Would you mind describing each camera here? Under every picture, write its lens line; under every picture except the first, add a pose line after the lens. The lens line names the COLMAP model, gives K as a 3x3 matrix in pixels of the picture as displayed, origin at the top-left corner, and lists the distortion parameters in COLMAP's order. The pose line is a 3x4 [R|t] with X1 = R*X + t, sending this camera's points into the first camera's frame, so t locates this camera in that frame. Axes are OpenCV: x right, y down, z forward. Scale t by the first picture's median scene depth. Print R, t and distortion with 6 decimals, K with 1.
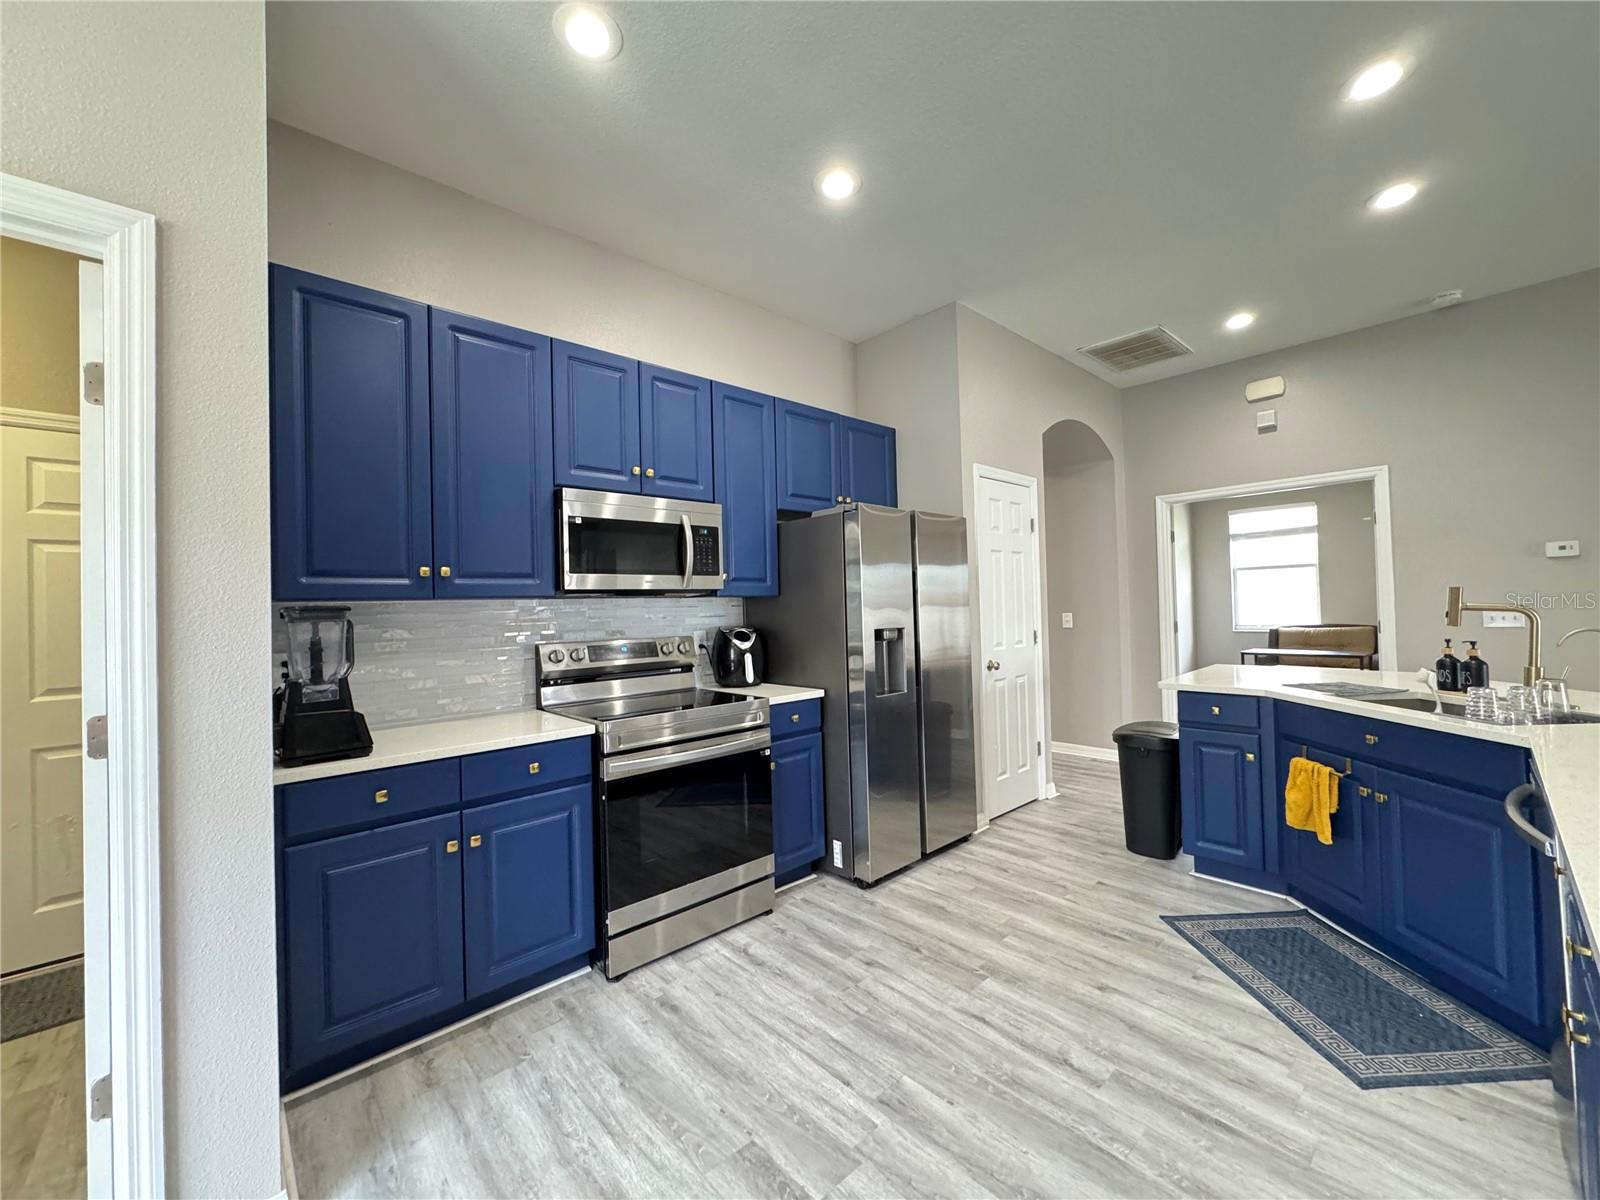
lens RADIAL K [[640.5, 0, 799.0], [0, 640.5, 599.4], [0, 0, 1]] dist [-0.003770, 0.000426]
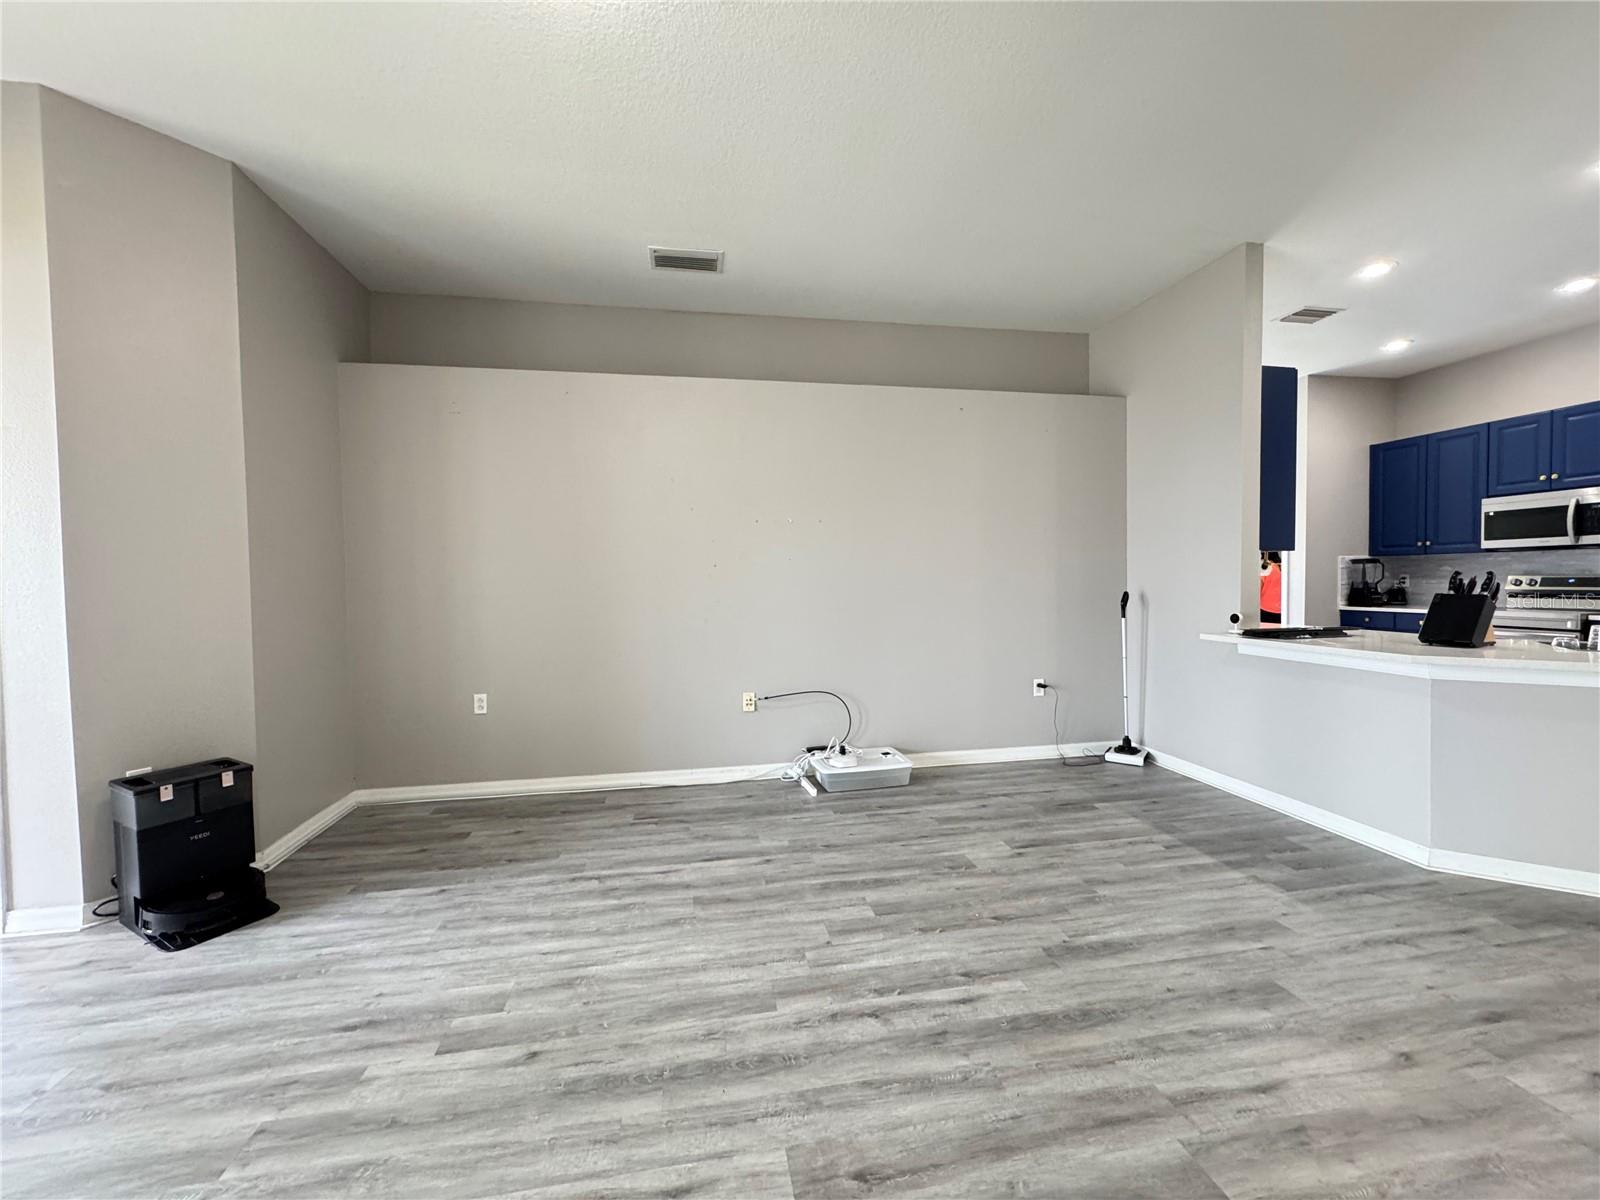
lens RADIAL K [[640.5, 0, 799.0], [0, 640.5, 599.4], [0, 0, 1]] dist [-0.003770, 0.000426]
pose [[-0.530839, 0.061152, -0.845264, 2.761747], [0.041157, 0.998077, 0.046361, -0.041569], [0.846473, -0.010179, -0.532335, 0.251053]]
